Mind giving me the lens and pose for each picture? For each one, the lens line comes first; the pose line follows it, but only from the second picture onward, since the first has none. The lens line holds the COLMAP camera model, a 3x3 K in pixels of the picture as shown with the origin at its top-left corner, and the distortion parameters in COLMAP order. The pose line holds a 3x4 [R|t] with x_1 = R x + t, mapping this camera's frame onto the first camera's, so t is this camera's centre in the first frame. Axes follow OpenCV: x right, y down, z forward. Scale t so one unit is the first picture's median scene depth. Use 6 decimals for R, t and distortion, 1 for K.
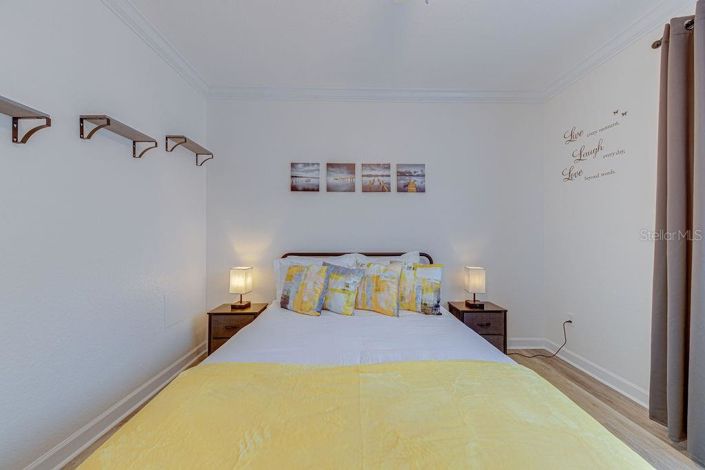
lens RADIAL K [[244.9, 0, 364.1], [0, 244.9, 234.1], [0, 0, 1]] dist [0.007643, -0.000727]
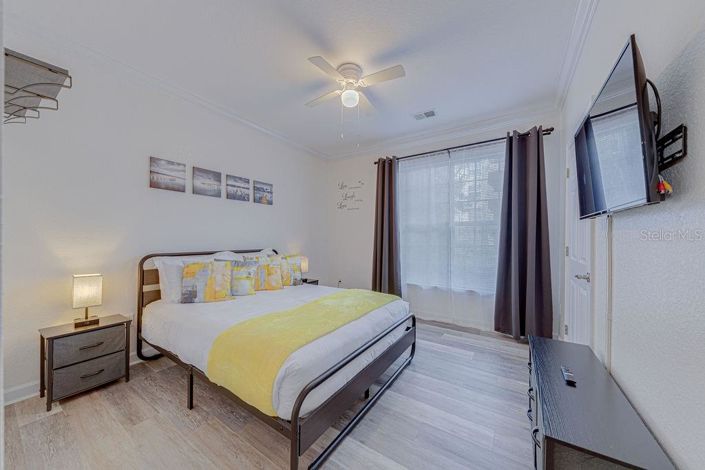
lens RADIAL K [[244.9, 0, 357.0], [0, 244.9, 239.0], [0, 0, 1]] dist [0.007643, -0.000727]
pose [[0.556366, -0.001400, 0.830936, -0.637324], [-0.014231, 0.999836, 0.011213, -0.001580], [-0.830816, -0.018063, 0.556255, -0.168432]]
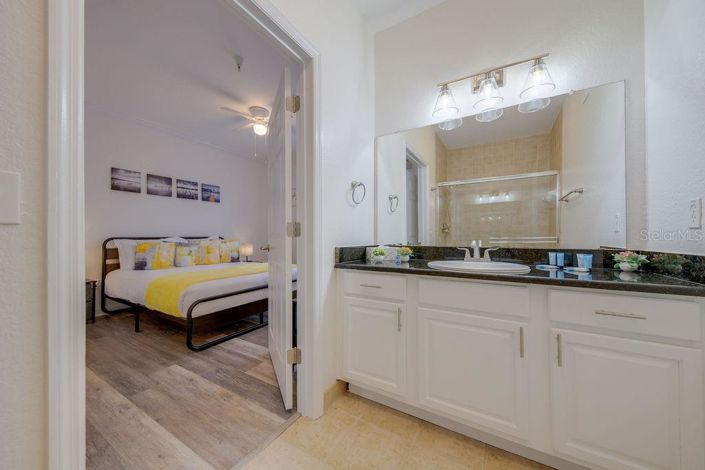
lens RADIAL K [[244.9, 0, 372.7], [0, 244.9, 235.3], [0, 0, 1]] dist [0.007643, -0.000727]
pose [[0.484507, -0.000406, 0.874787, -0.767799], [-0.000620, 0.999999, 0.000807, 0.063284], [-0.874787, -0.000933, 0.484507, -0.824420]]
